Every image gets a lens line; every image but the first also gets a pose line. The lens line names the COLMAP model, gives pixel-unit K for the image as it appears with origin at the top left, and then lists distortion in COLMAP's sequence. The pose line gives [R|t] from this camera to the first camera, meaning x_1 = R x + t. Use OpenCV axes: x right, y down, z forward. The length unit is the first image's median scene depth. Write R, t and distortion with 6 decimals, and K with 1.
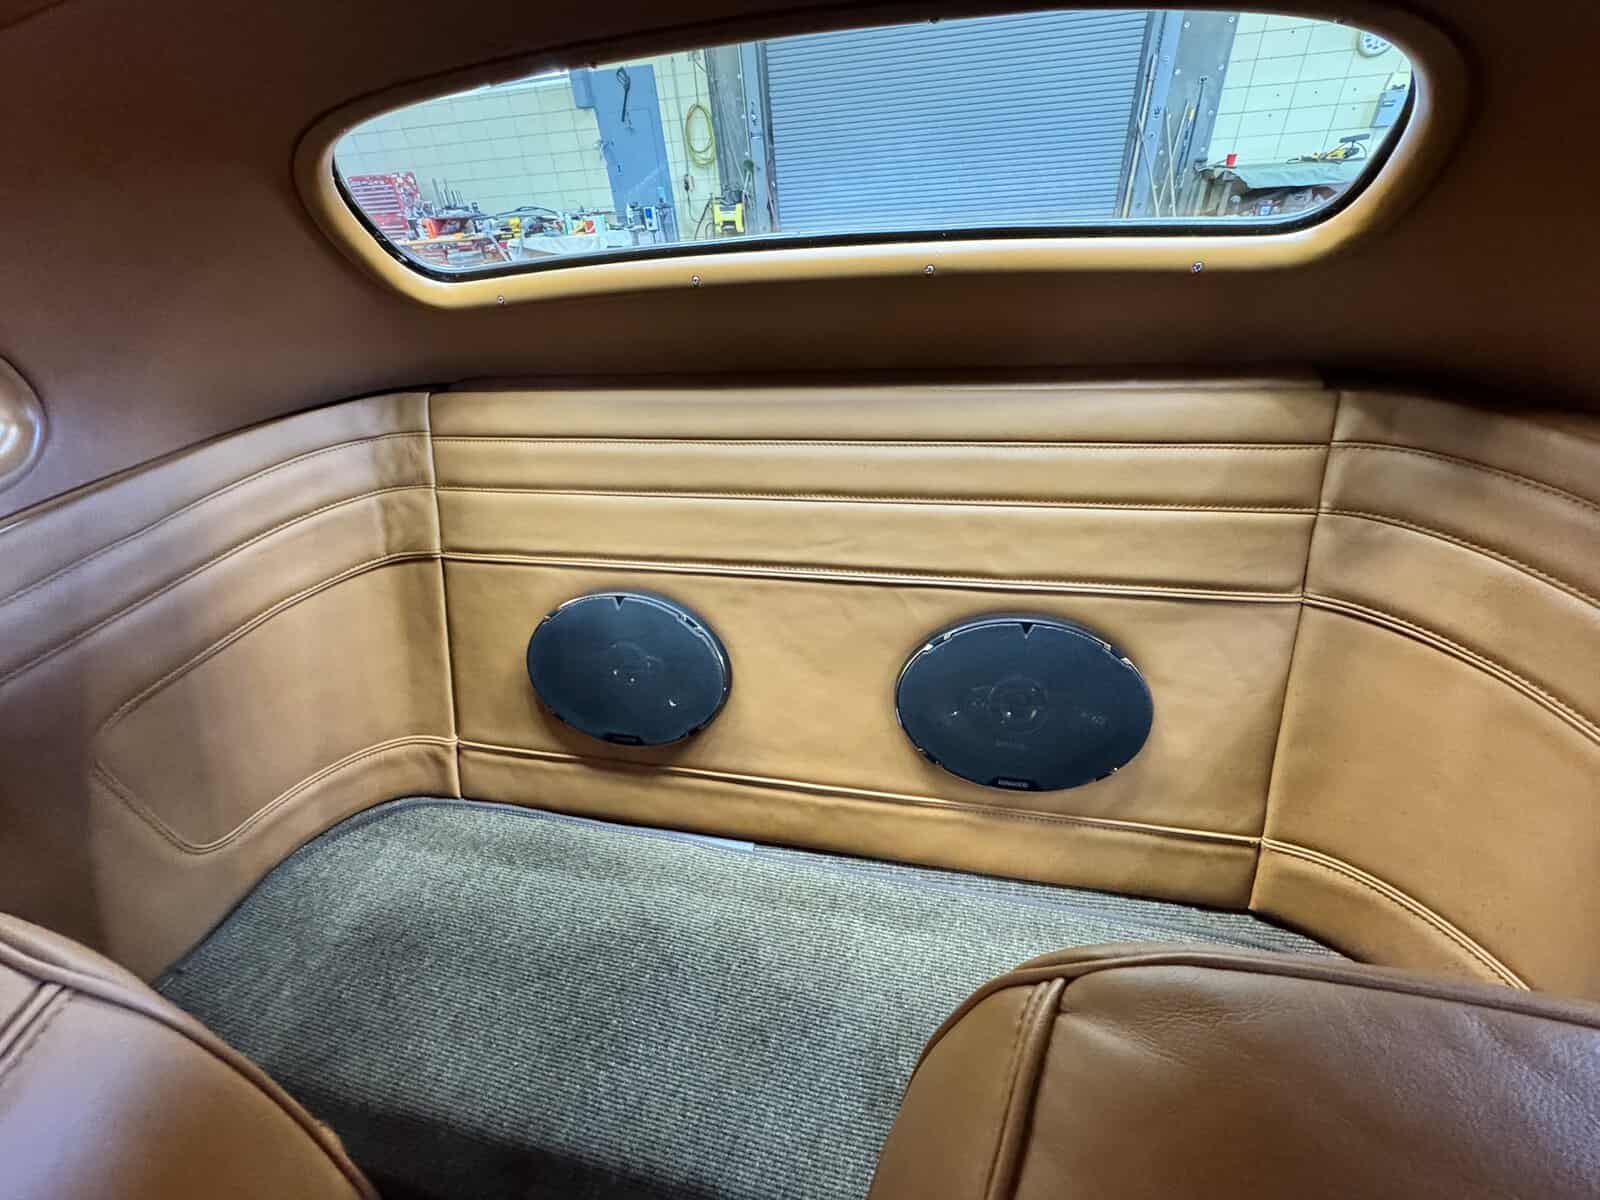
lens RADIAL K [[642.4, 0, 798.7], [0, 642.4, 604.1], [0, 0, 1]] dist [-0.002624, 0.000863]
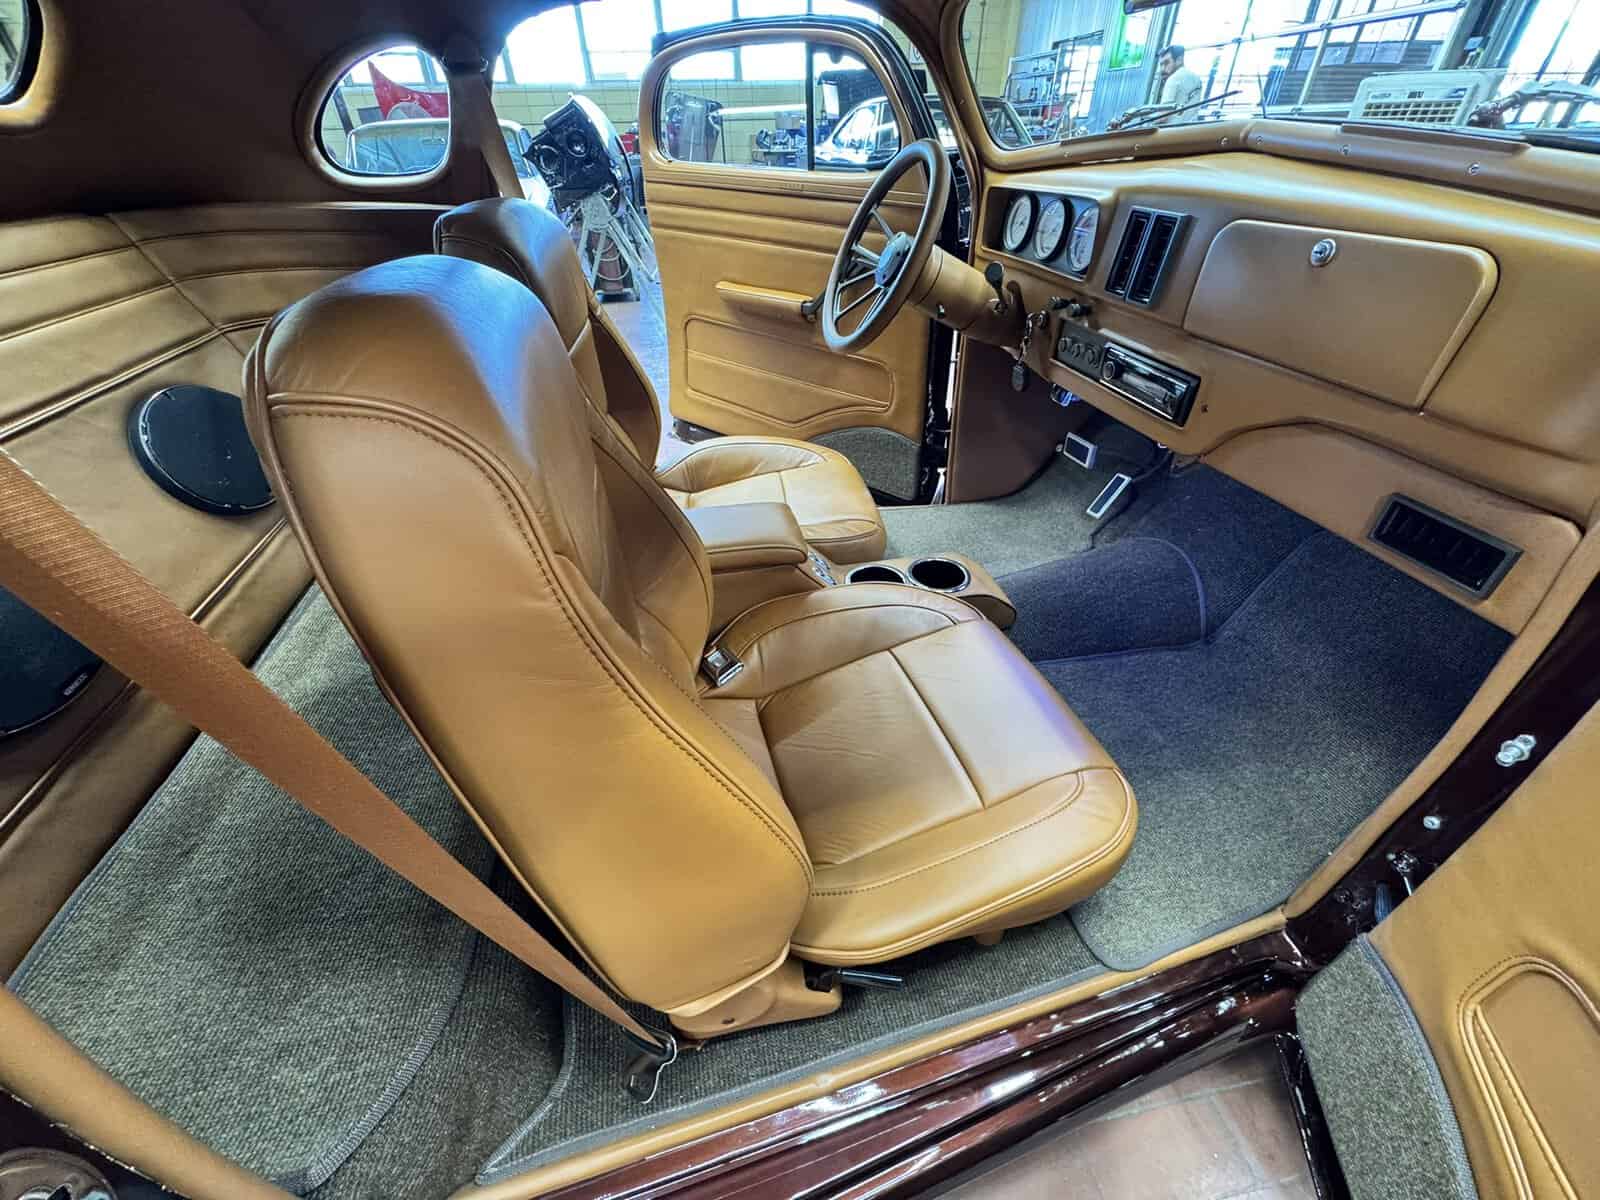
lens RADIAL K [[642.4, 0, 799.8], [0, 642.4, 594.3], [0, 0, 1]] dist [-0.002624, 0.000863]
pose [[-0.396736, -0.472998, 0.786685, -1.271547], [0.555931, 0.558155, 0.615957, 0.156715], [-0.730439, 0.681715, 0.041515, 0.193844]]
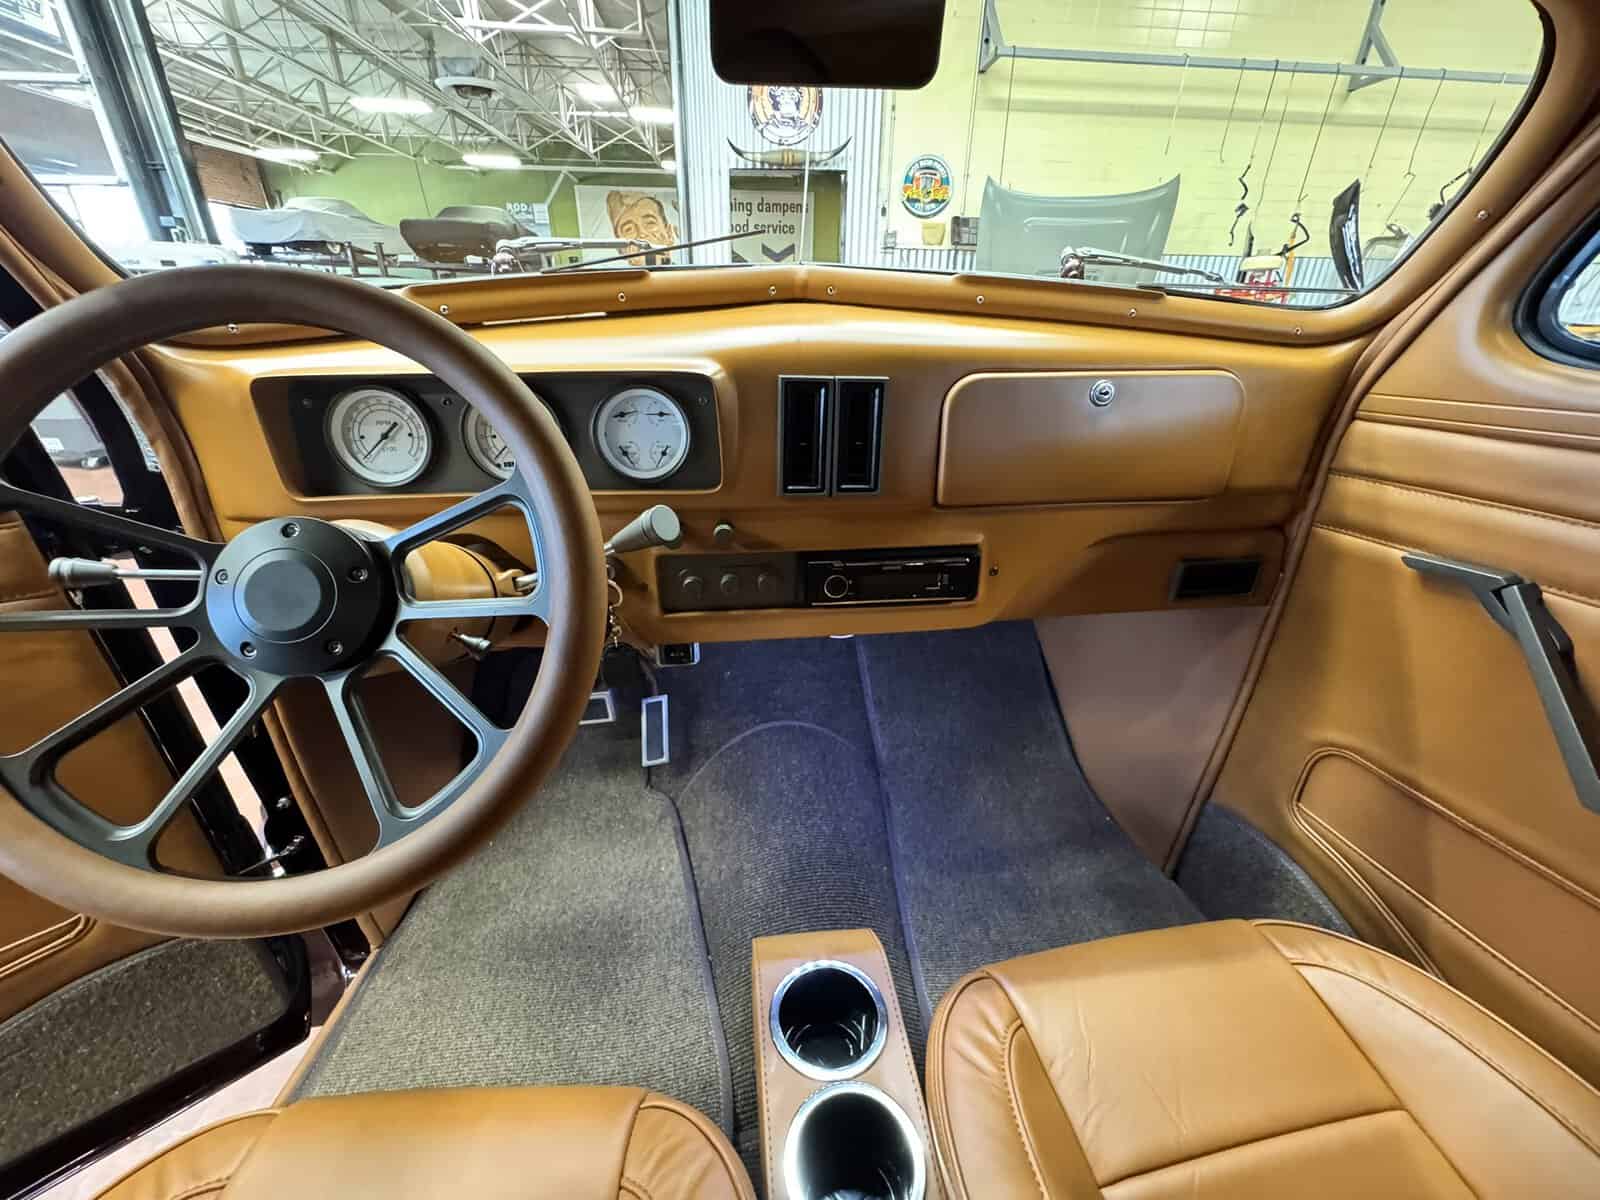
lens RADIAL K [[642.4, 0, 799.9], [0, 642.4, 594.9], [0, 0, 1]] dist [-0.002624, 0.000863]
pose [[-0.948899, 0.184883, -0.255753, -0.109695], [-0.129828, 0.509967, 0.850340, 0.285652], [0.287639, 0.840091, -0.459904, -0.082337]]
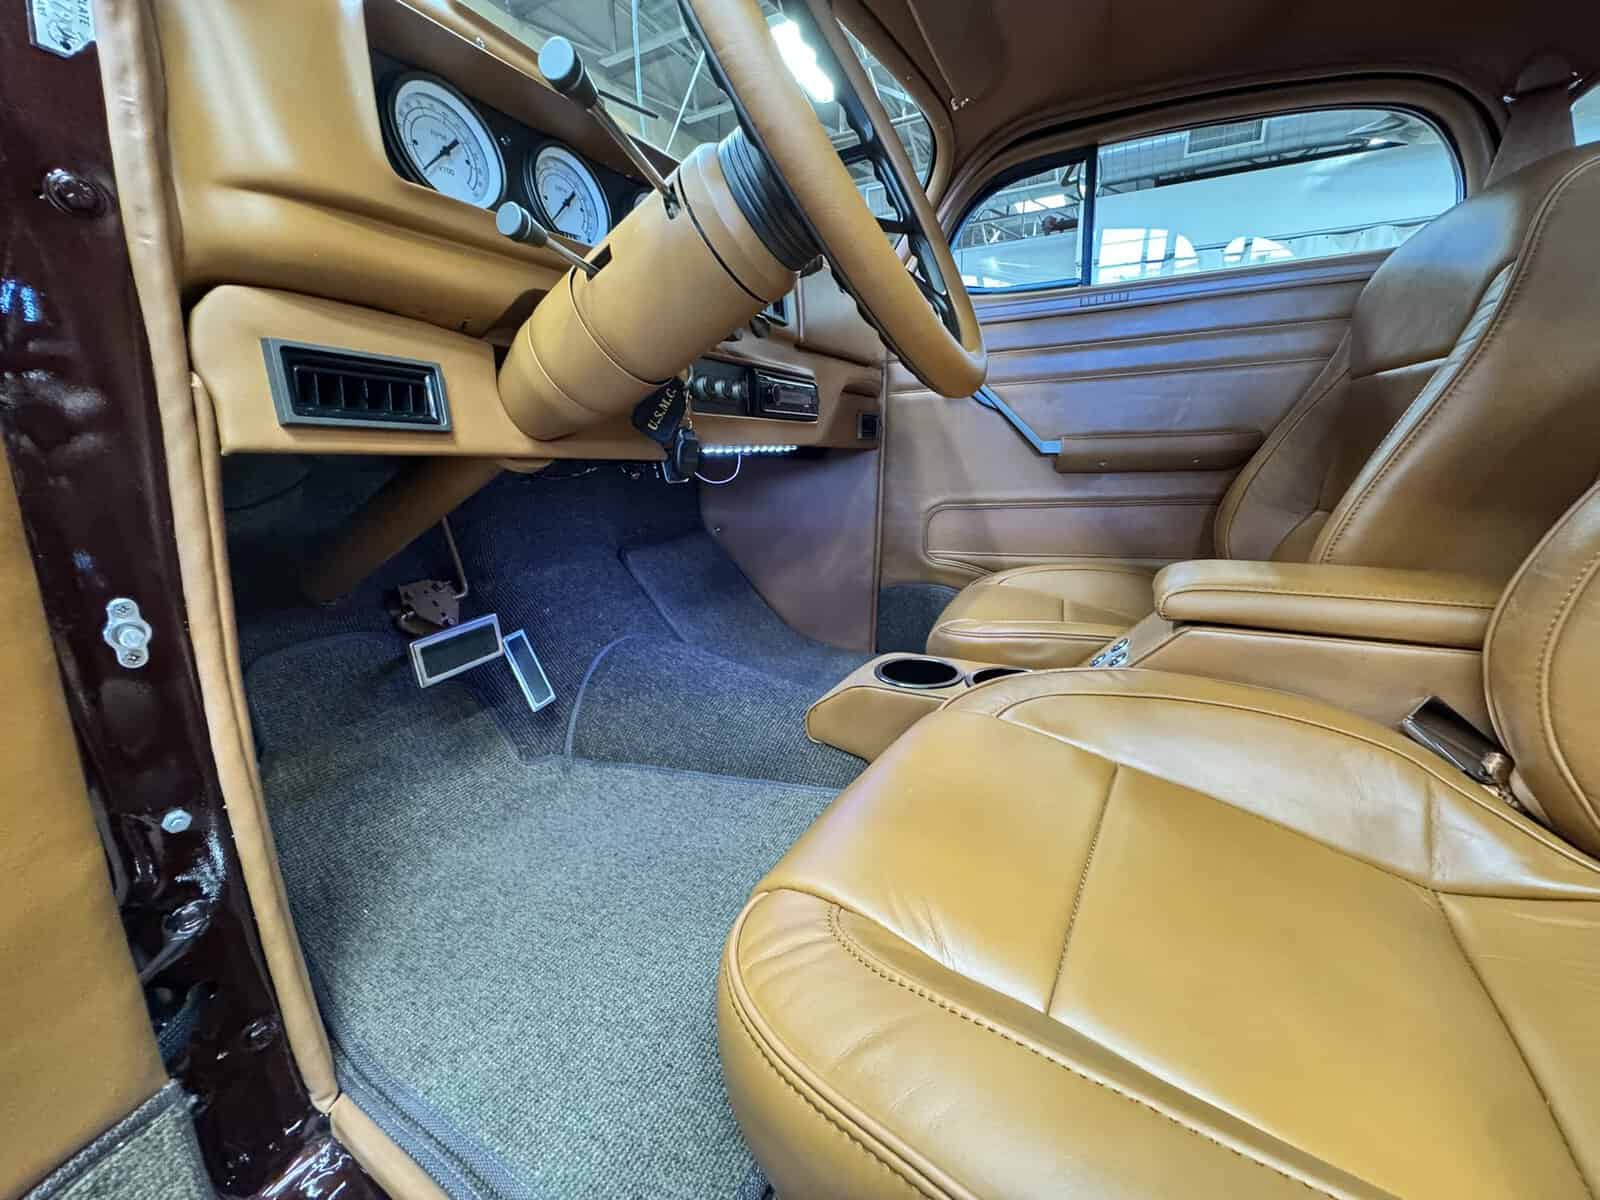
lens RADIAL K [[642.4, 0, 799.0], [0, 642.4, 594.1], [0, 0, 1]] dist [-0.002624, 0.000863]
pose [[-0.259585, 0.284494, -0.922864, 0.712899], [-0.522434, 0.762344, 0.381961, 0.803685], [0.812206, 0.581287, -0.049264, -0.179458]]
